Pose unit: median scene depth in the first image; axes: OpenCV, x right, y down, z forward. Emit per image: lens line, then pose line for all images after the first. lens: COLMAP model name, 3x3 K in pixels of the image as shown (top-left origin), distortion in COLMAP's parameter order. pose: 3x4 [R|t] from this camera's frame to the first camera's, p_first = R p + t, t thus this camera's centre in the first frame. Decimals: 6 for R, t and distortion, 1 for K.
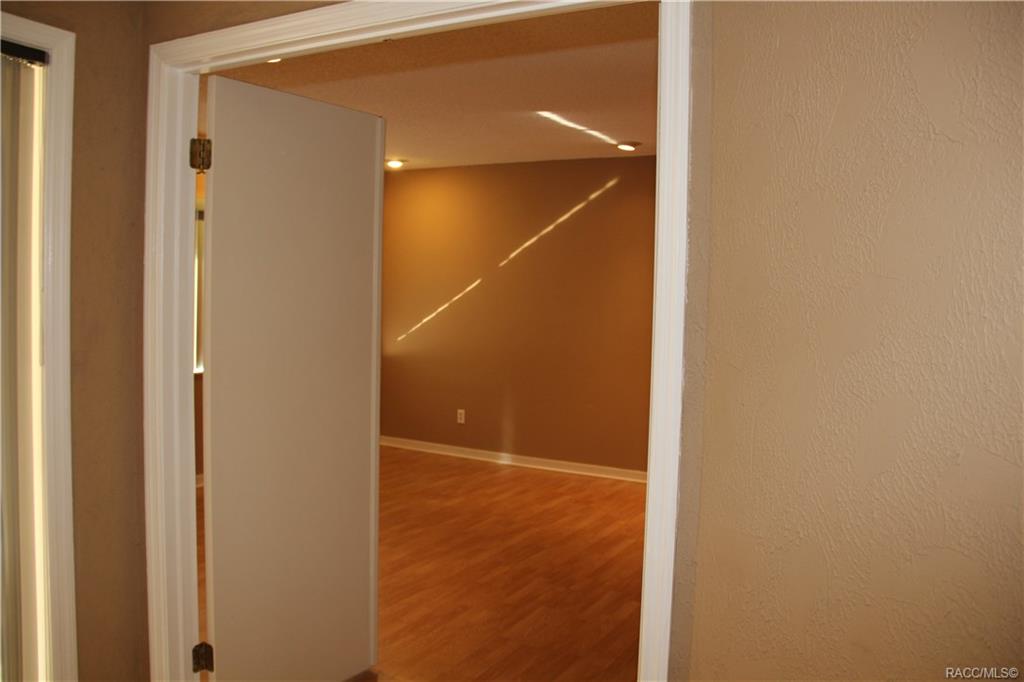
lens RADIAL K [[843.3, 0, 512.0], [0, 843.3, 341.0], [0, 0, 1]] dist [-0.184253, 0.143458]
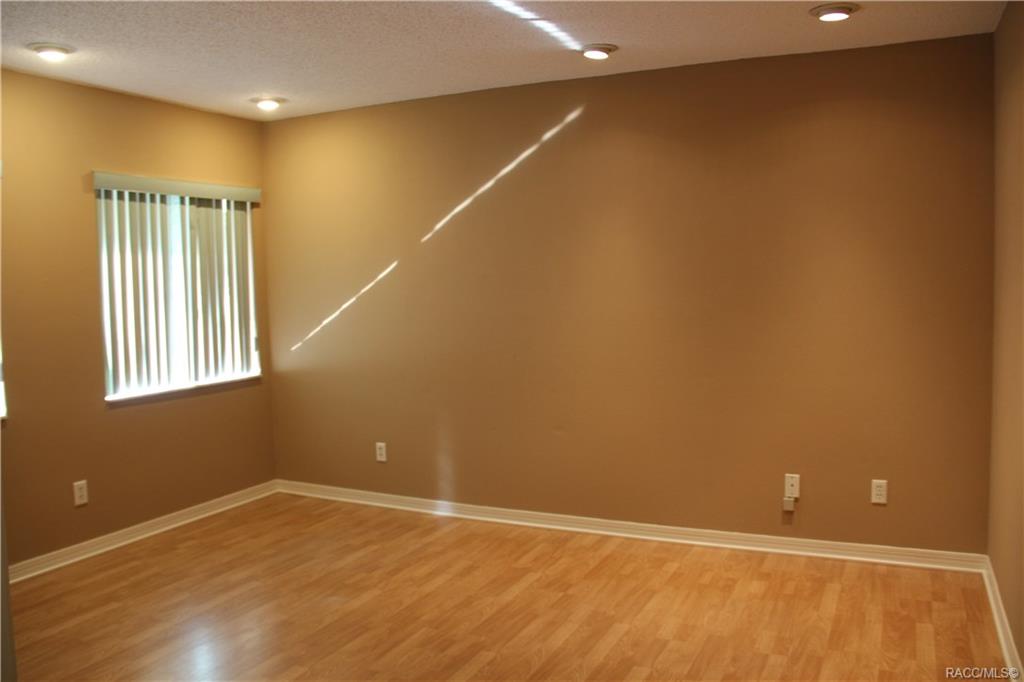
lens RADIAL K [[843.3, 0, 512.0], [0, 843.3, 341.0], [0, 0, 1]] dist [-0.184253, 0.143458]
pose [[0.997175, -0.052074, 0.054140, 0.019483], [0.051029, 0.998486, 0.020515, -0.016244], [-0.055126, -0.017694, 0.998323, 0.296953]]
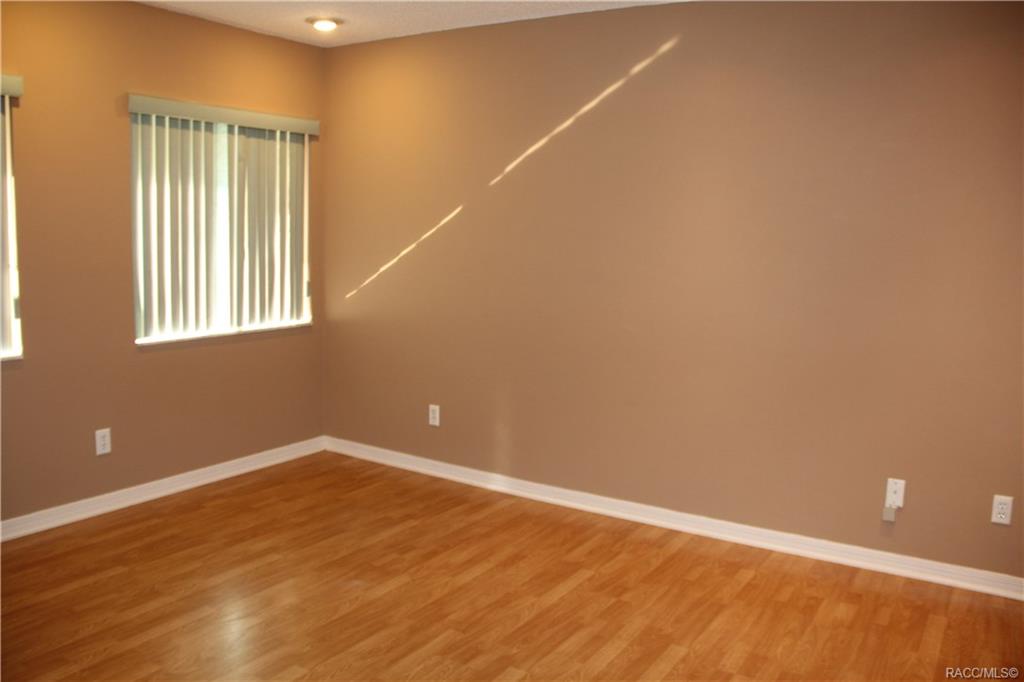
lens RADIAL K [[843.3, 0, 512.0], [0, 843.3, 341.0], [0, 0, 1]] dist [-0.184253, 0.143458]
pose [[0.998224, 0.006579, -0.059201, 0.042496], [-0.002085, 0.997132, 0.075659, -0.020168], [0.059529, -0.075401, 0.995375, 0.377723]]
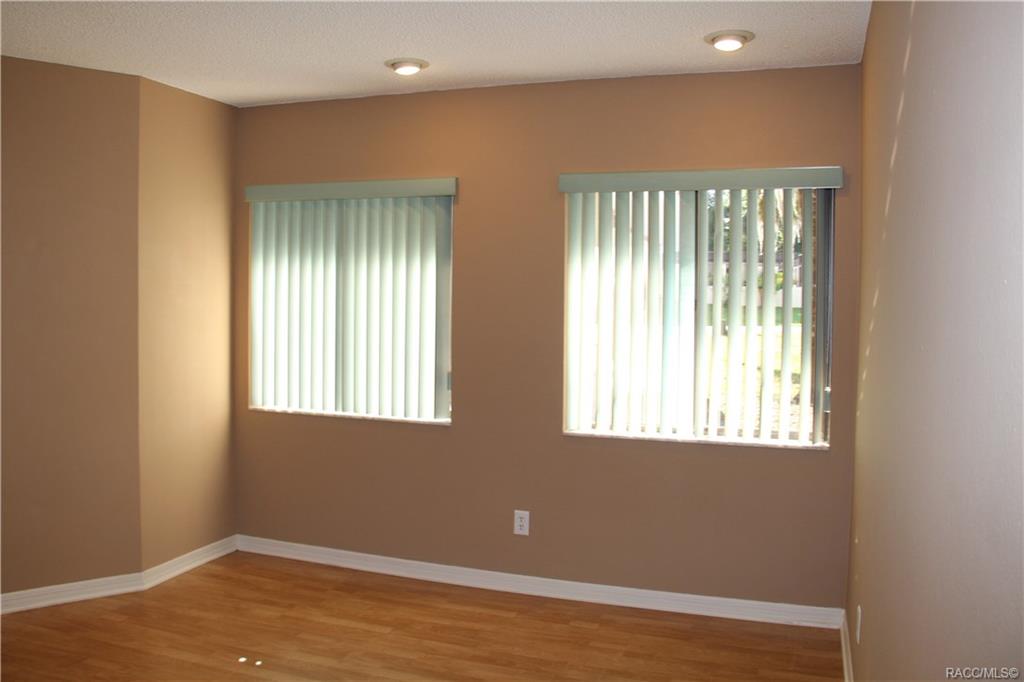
lens RADIAL K [[843.3, 0, 512.0], [0, 843.3, 341.0], [0, 0, 1]] dist [-0.184253, 0.143458]
pose [[0.152578, 0.015973, -0.988162, 0.308925], [-0.064361, 0.997907, 0.006193, -0.036989], [0.986193, 0.062654, 0.153287, 0.834693]]
